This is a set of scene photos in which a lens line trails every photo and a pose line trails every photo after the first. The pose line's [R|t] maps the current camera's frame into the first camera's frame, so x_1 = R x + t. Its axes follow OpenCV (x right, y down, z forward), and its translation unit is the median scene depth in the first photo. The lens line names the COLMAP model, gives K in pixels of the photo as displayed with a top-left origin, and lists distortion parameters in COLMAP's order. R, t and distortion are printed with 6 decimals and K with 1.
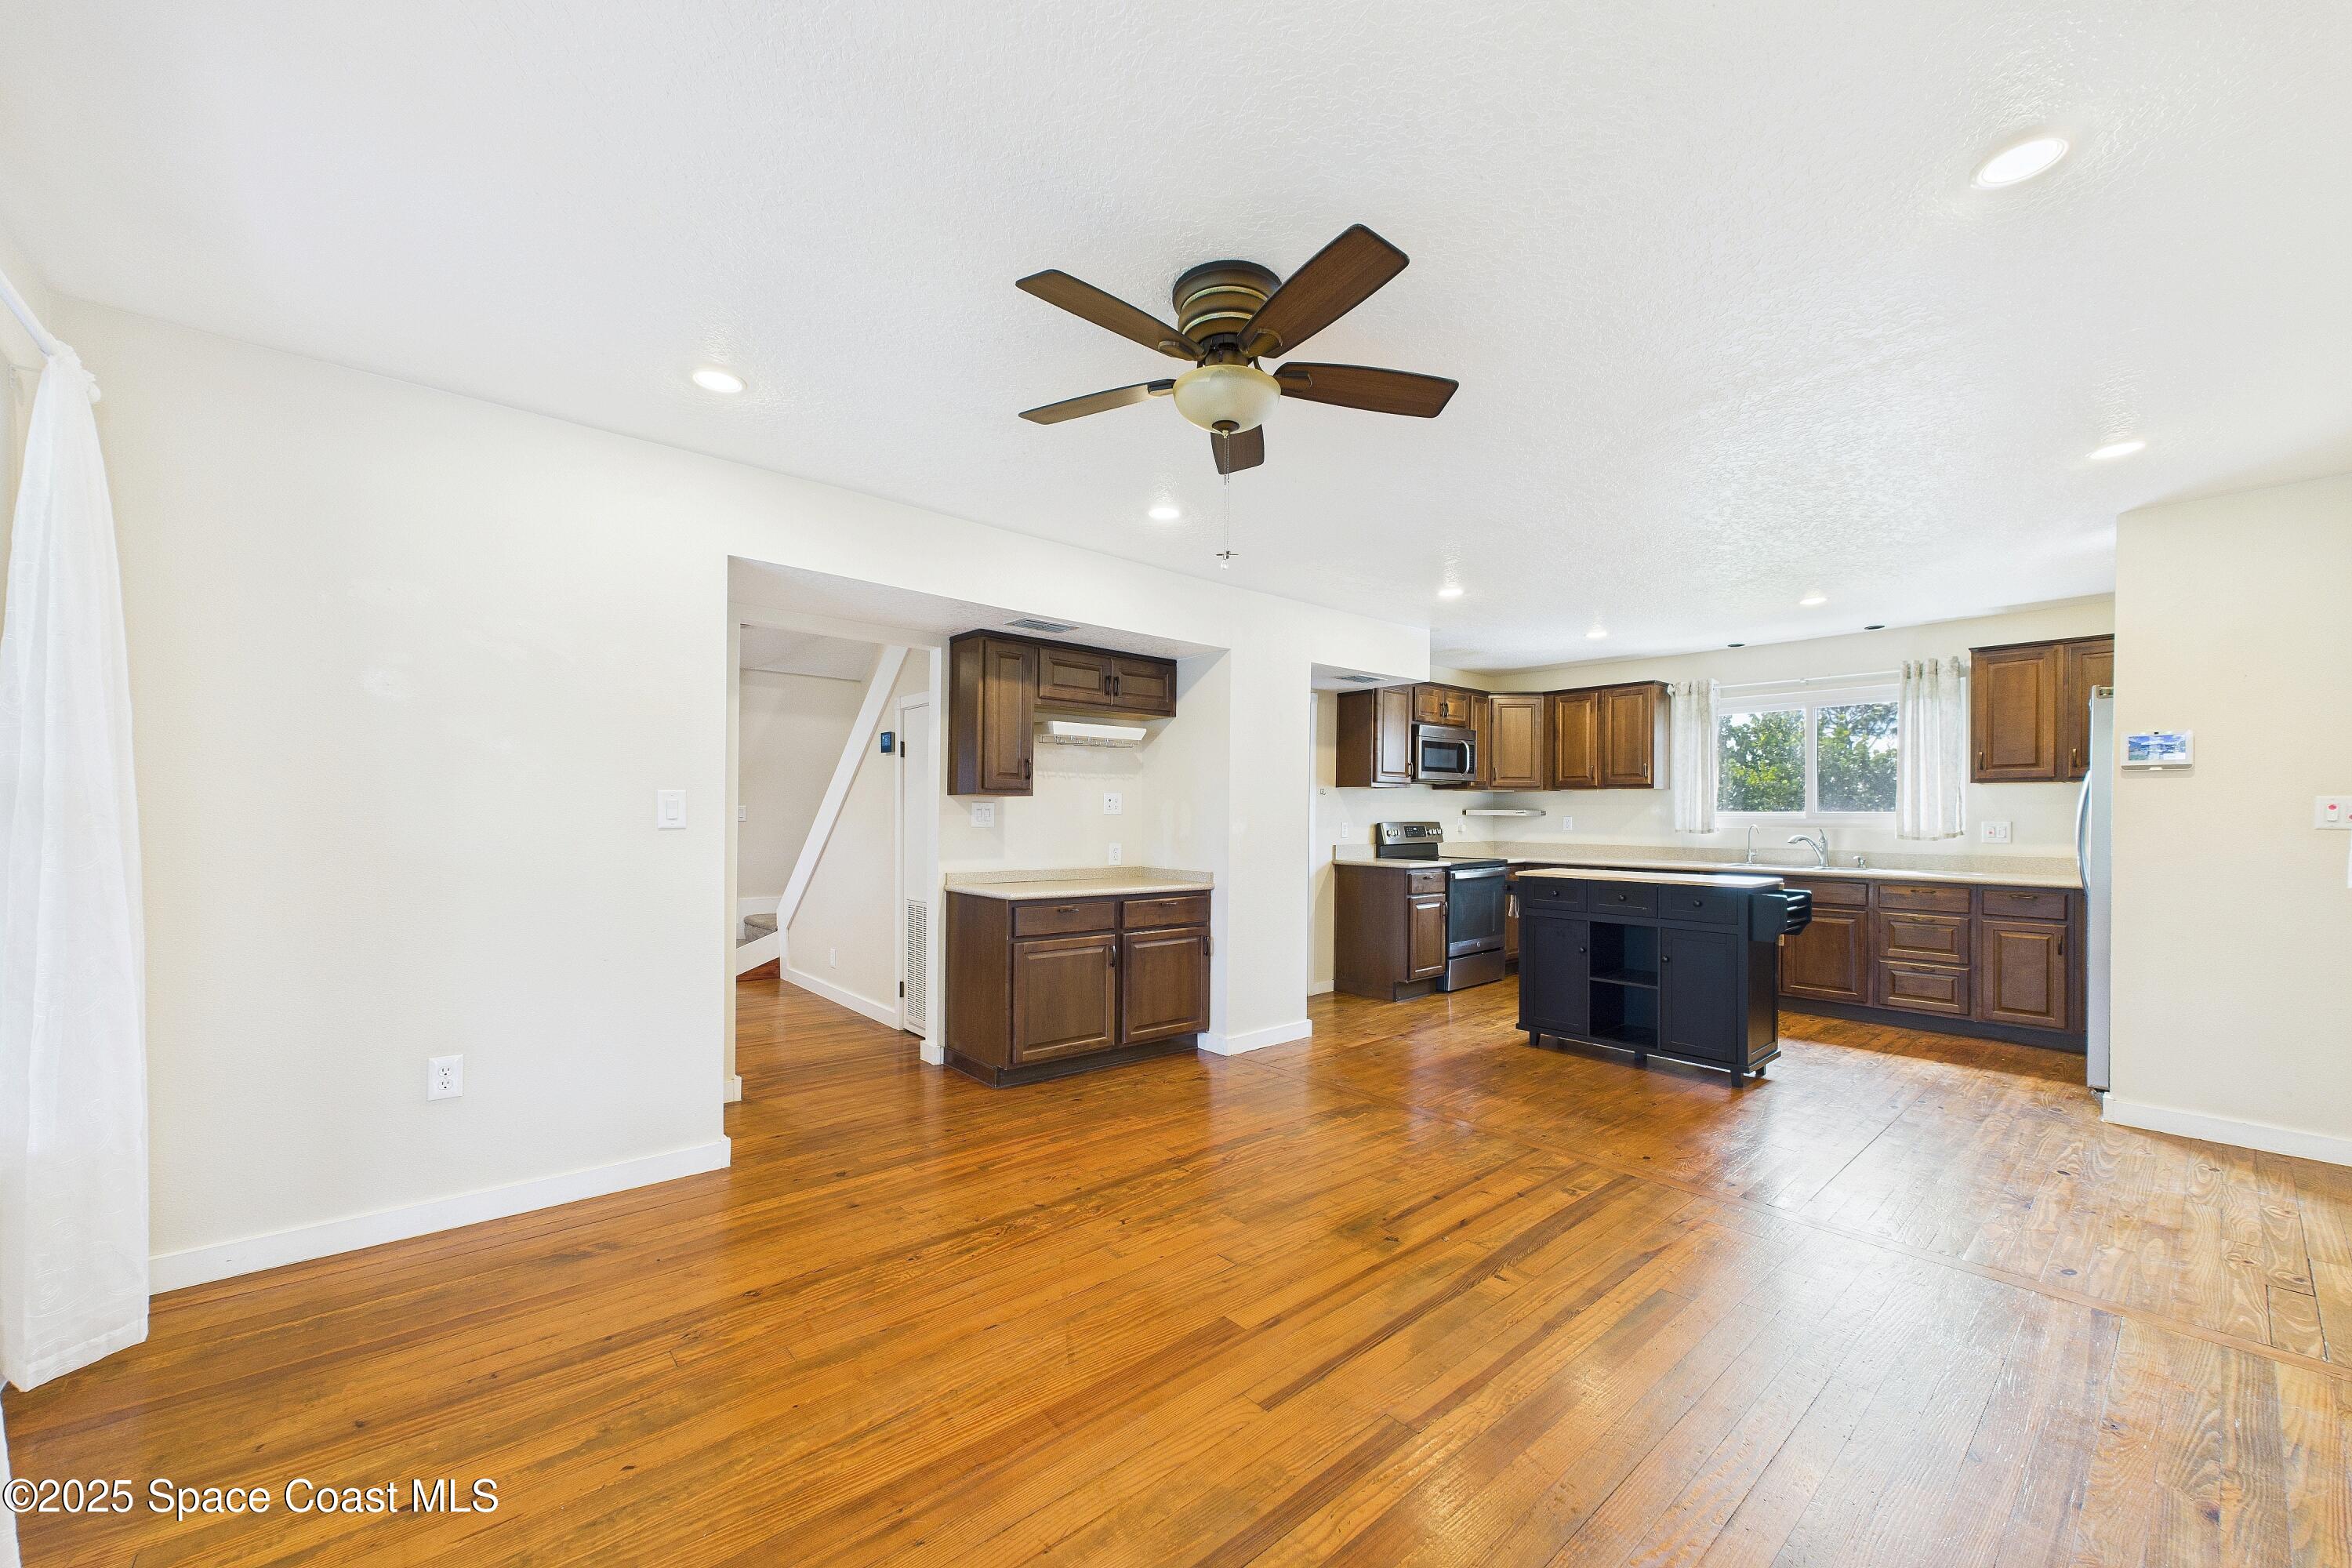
lens RADIAL K [[890.6, 0, 1182.8], [0, 890.6, 812.4], [0, 0, 1]] dist [0.000204, 0.000103]
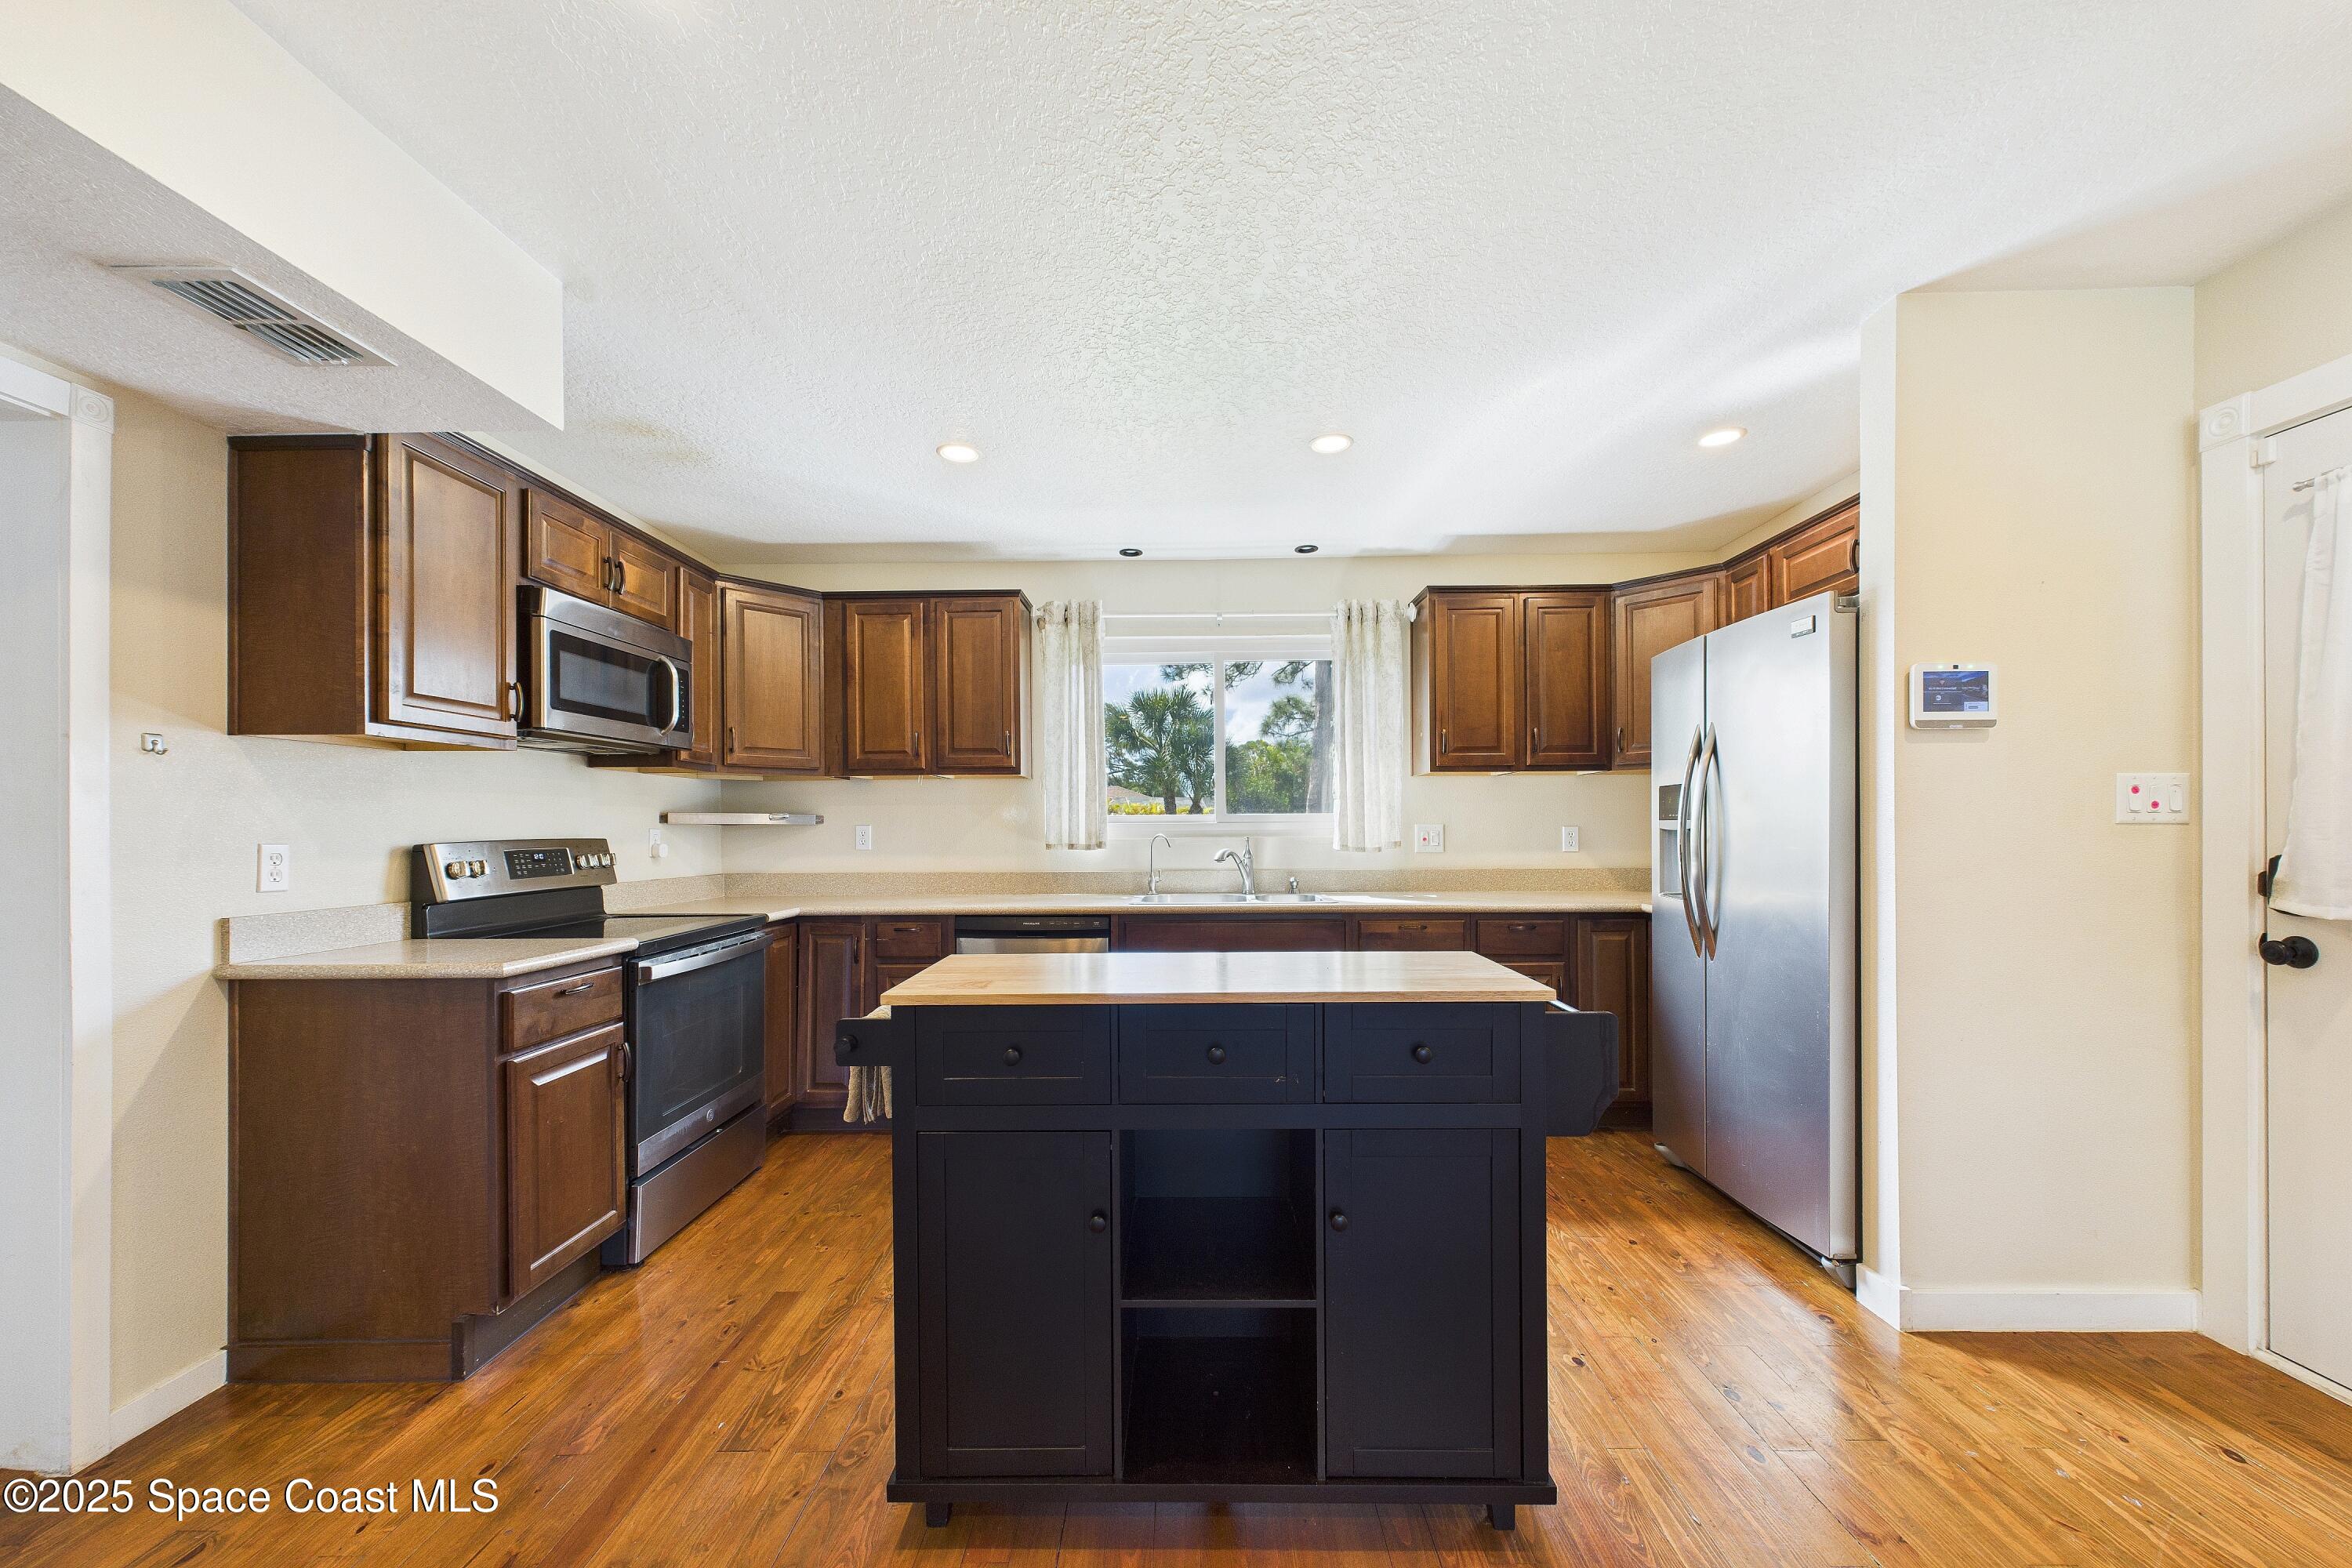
lens RADIAL K [[896.3, 0, 1170.0], [0, 896.3, 833.7], [0, 0, 1]] dist [0.000749, 0.000277]
pose [[0.670598, -0.014467, 0.741680, 0.157081], [0.008823, 0.999895, 0.011527, 0.006079], [-0.741769, -0.001186, 0.670655, 0.531615]]
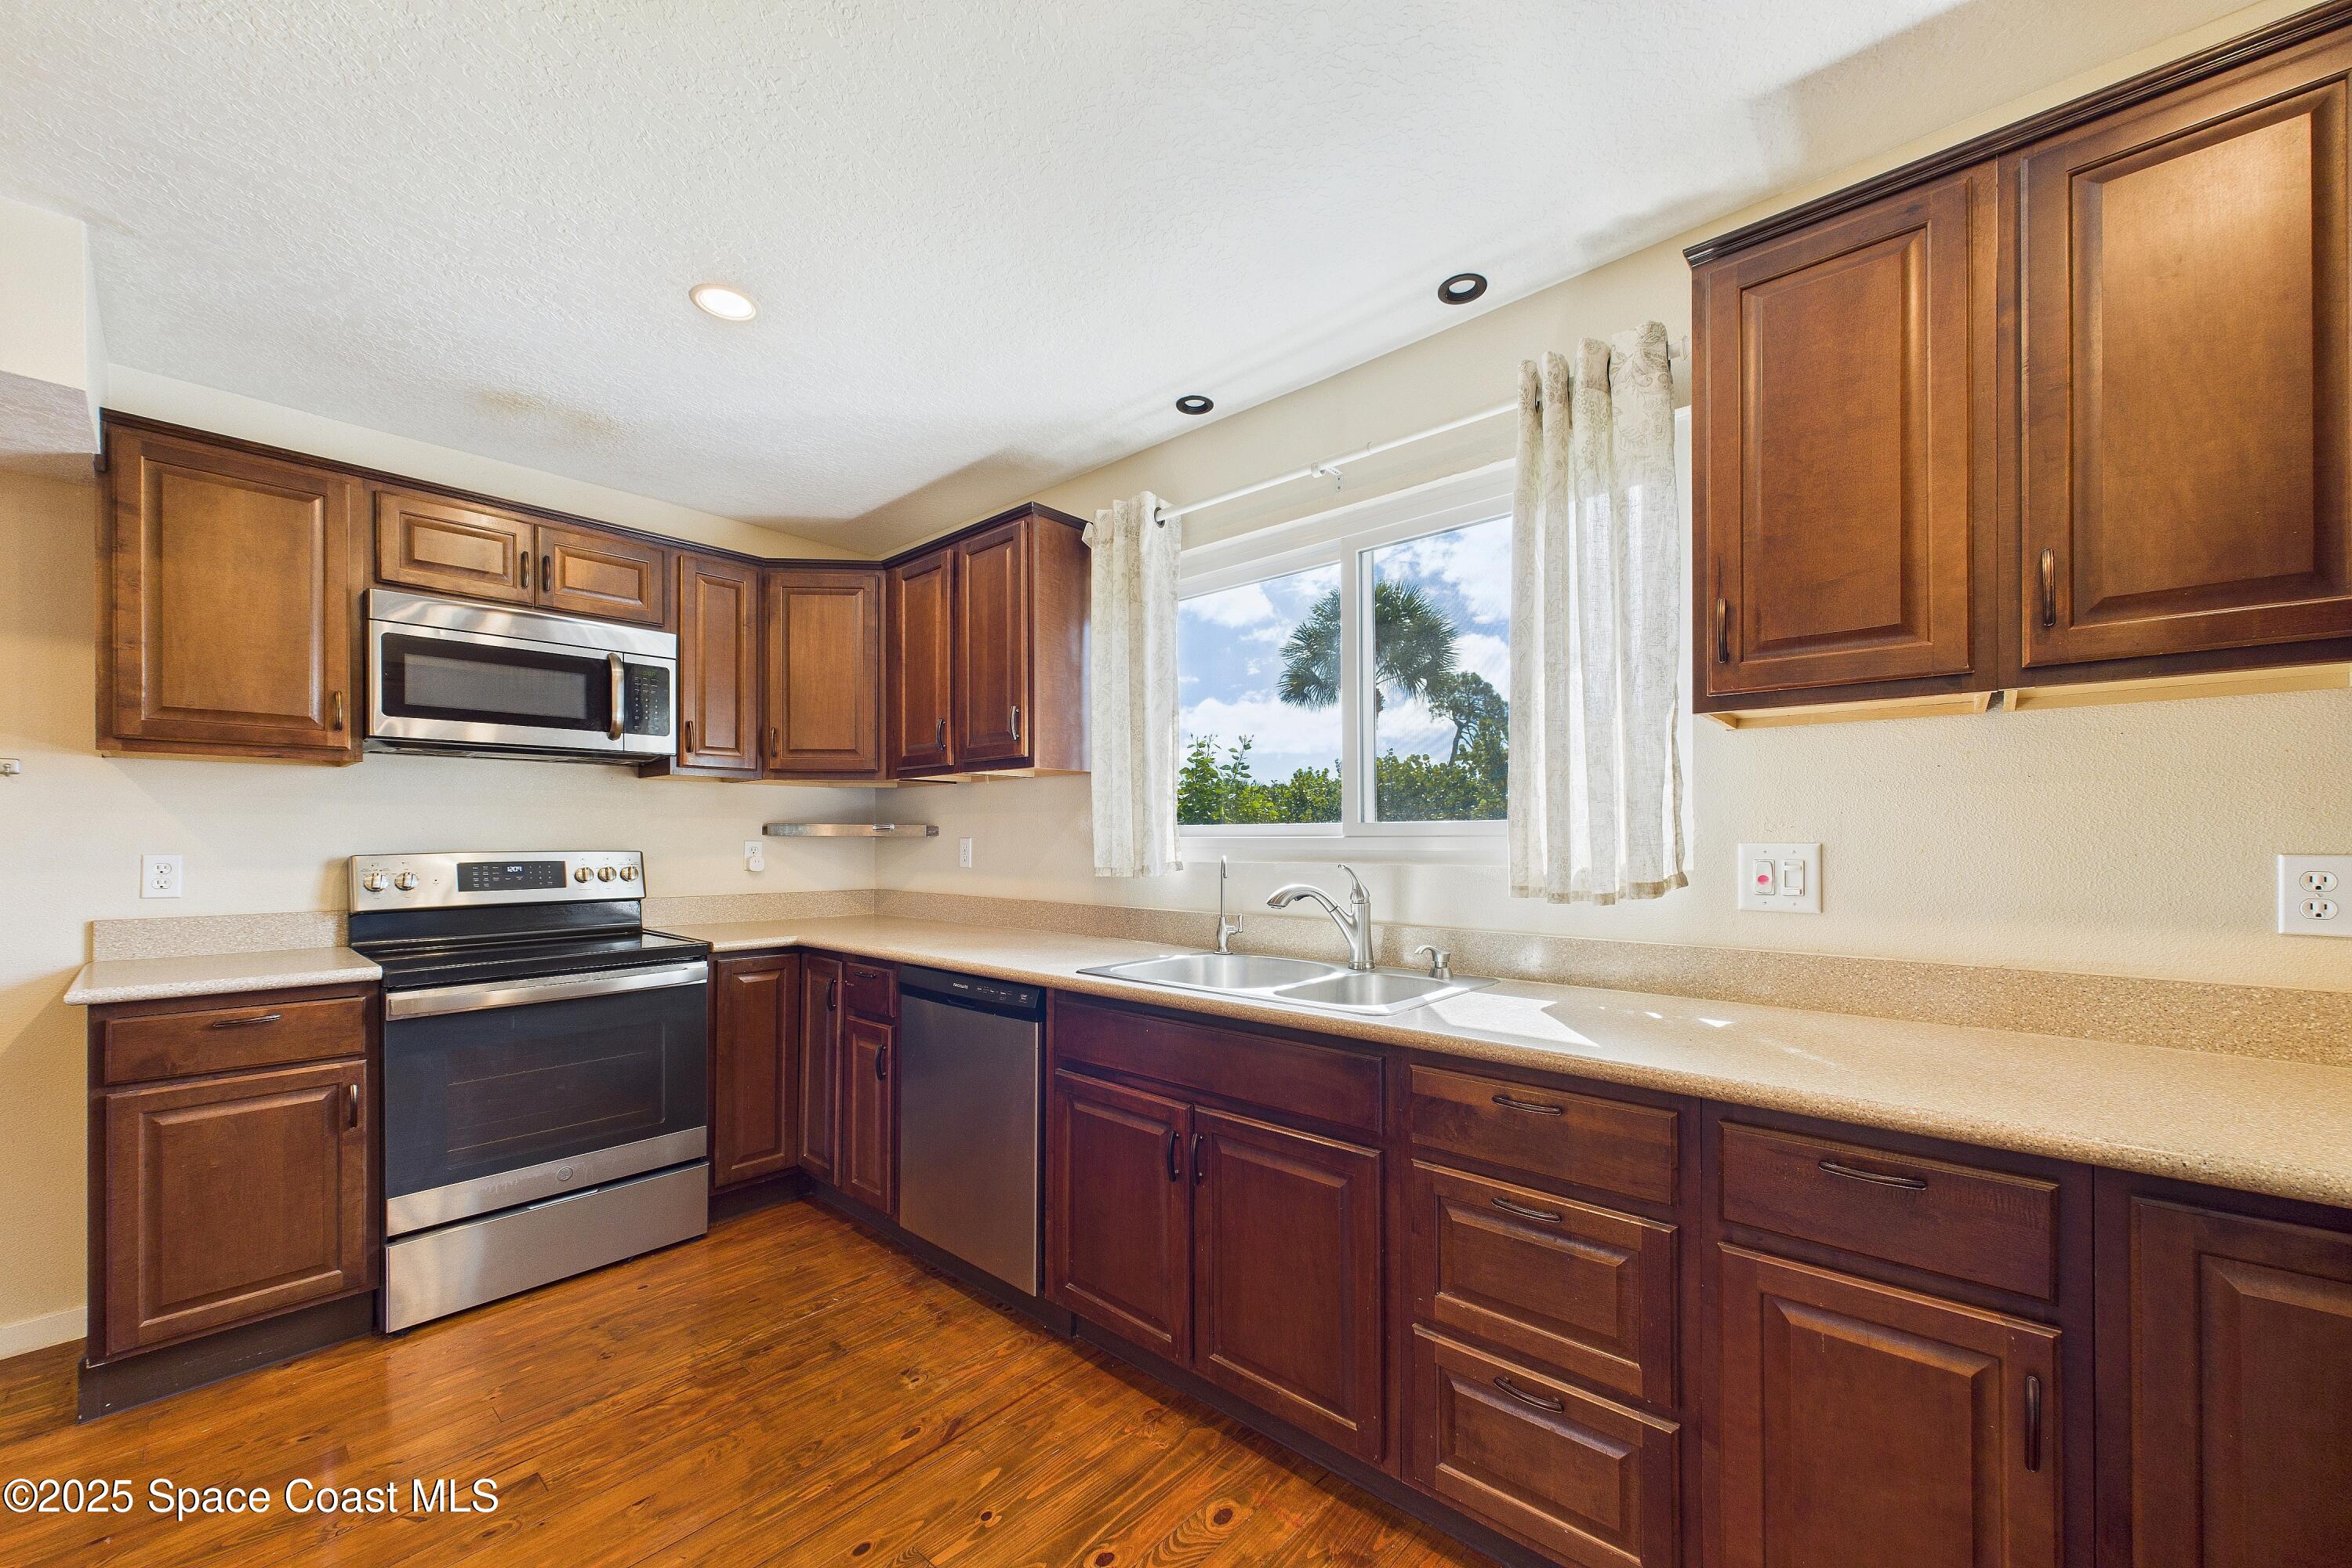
lens RADIAL K [[896.3, 0, 1170.0], [0, 896.3, 833.7], [0, 0, 1]] dist [0.000749, 0.000277]
pose [[0.991809, -0.004413, 0.127657, 0.539479], [0.004871, 0.999983, -0.003277, 0.005427], [-0.127640, 0.003872, 0.991813, 0.582464]]
